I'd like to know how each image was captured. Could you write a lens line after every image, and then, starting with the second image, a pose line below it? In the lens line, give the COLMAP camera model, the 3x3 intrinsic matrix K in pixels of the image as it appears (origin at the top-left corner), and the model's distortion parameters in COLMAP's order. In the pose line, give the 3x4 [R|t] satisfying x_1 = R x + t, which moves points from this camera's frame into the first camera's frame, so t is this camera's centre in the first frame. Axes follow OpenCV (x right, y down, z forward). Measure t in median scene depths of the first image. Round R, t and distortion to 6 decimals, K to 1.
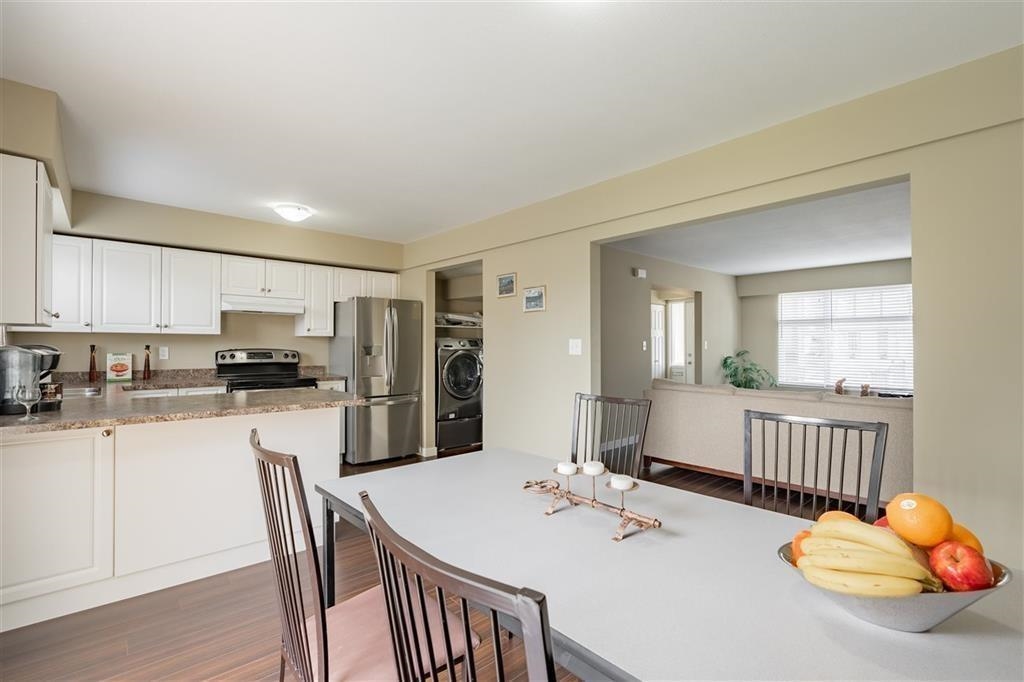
lens RADIAL K [[470.1, 0, 510.8], [0, 470.1, 339.0], [0, 0, 1]] dist [0.001012, 0.000663]
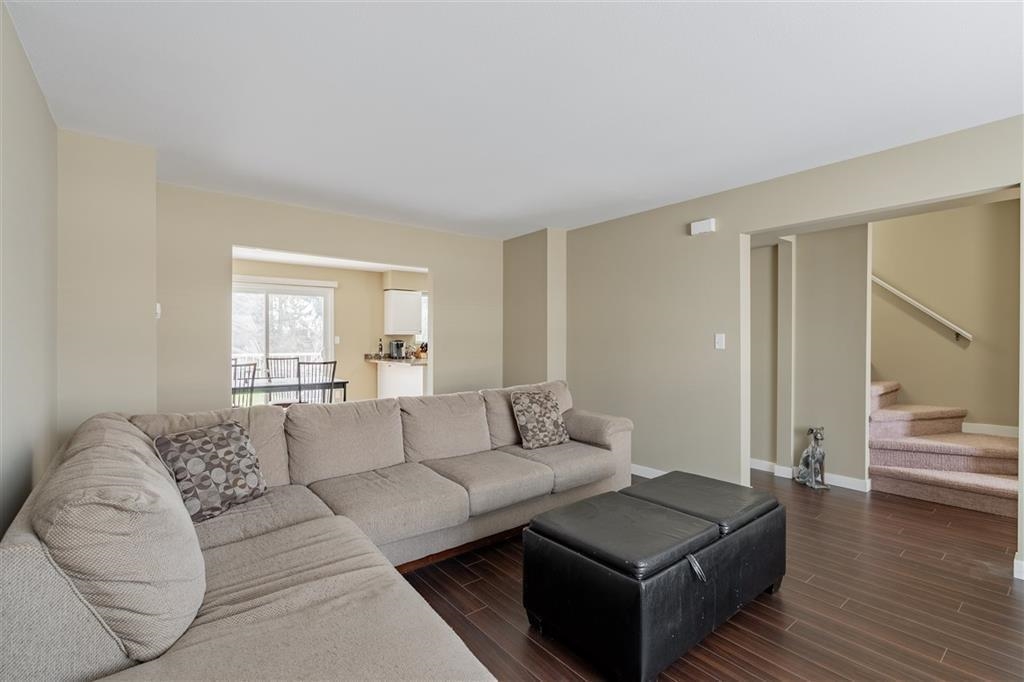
lens RADIAL K [[466.4, 0, 512.7], [0, 466.4, 344.9], [0, 0, 1]] dist [0.002856, 0.000660]
pose [[-0.039809, 0.000763, -0.999207, 1.293698], [0.011781, 0.999931, 0.000294, 0.029923], [0.999138, -0.011760, -0.039815, 1.051052]]
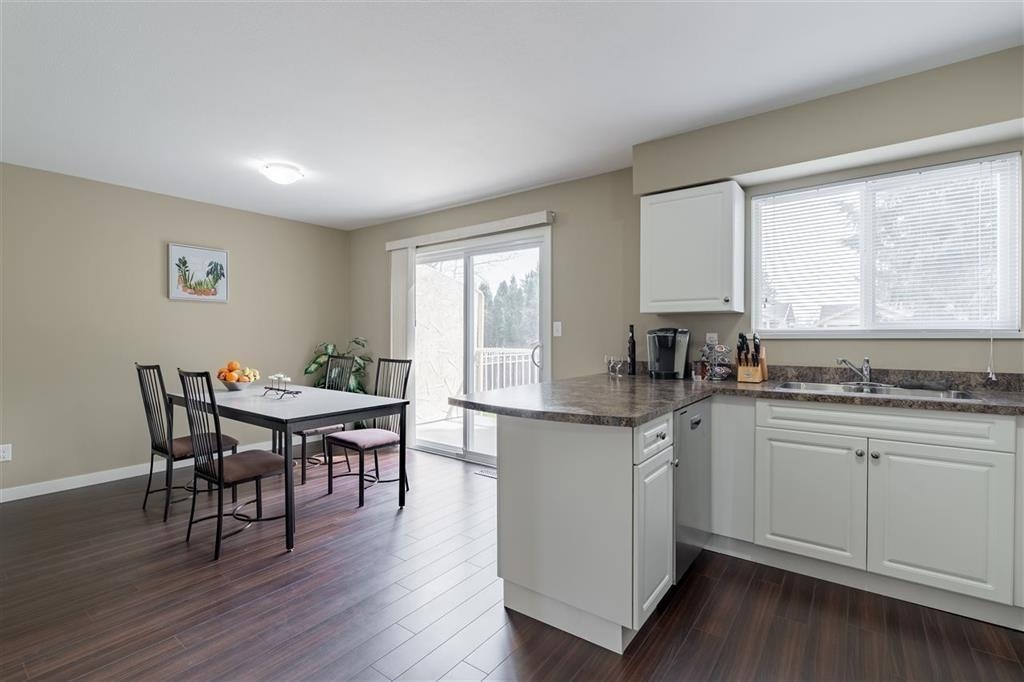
lens RADIAL K [[470.1, 0, 510.8], [0, 470.1, 339.0], [0, 0, 1]] dist [0.001012, 0.000663]
pose [[-0.975695, -0.000472, -0.219133, -0.160452], [0.000589, 0.999988, -0.004779, 0.025888], [0.219133, -0.004792, -0.975683, 1.151945]]
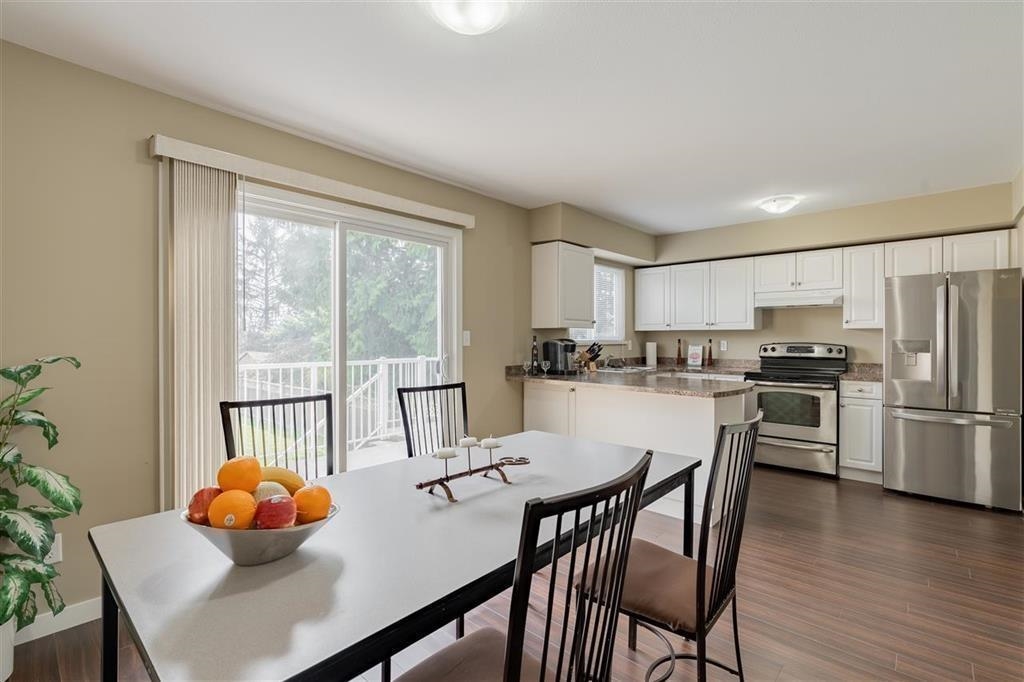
lens RADIAL K [[466.4, 0, 512.7], [0, 466.4, 344.9], [0, 0, 1]] dist [0.002856, 0.000660]
pose [[0.117452, 0.010376, -0.993024, 0.417862], [0.012816, 0.999846, 0.011964, 0.006440], [0.992996, -0.014132, 0.117301, 0.305203]]
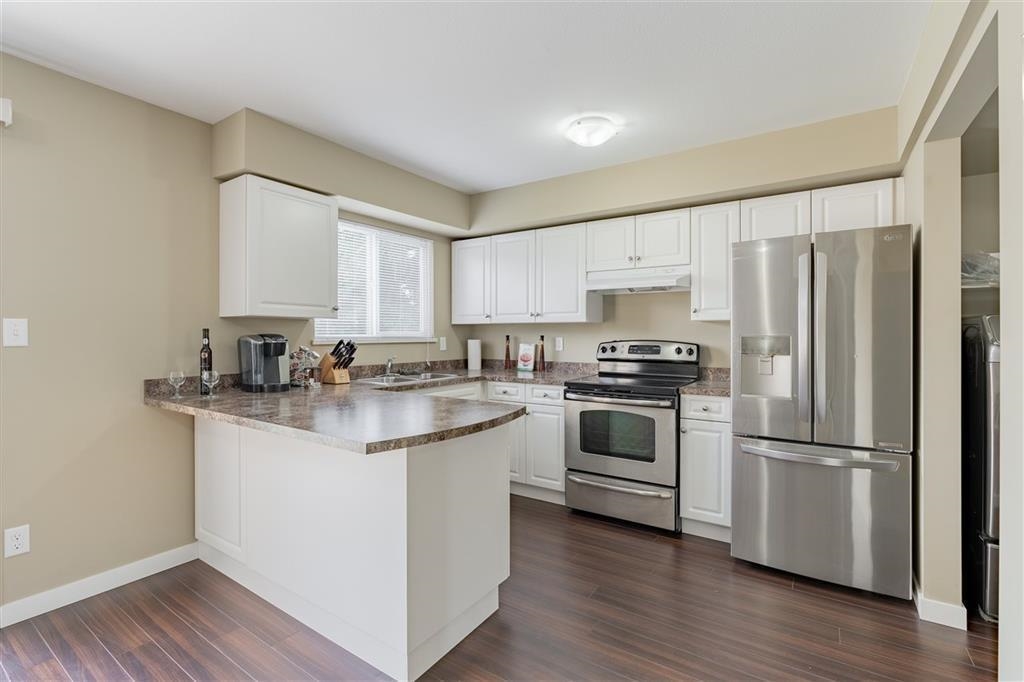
lens RADIAL K [[470.1, 0, 510.8], [0, 470.1, 339.0], [0, 0, 1]] dist [0.001012, 0.000663]
pose [[0.252043, 0.003198, -0.967711, 0.136053], [0.011830, 0.999910, 0.006386, 0.013158], [0.967644, -0.013057, 0.251982, 0.676093]]
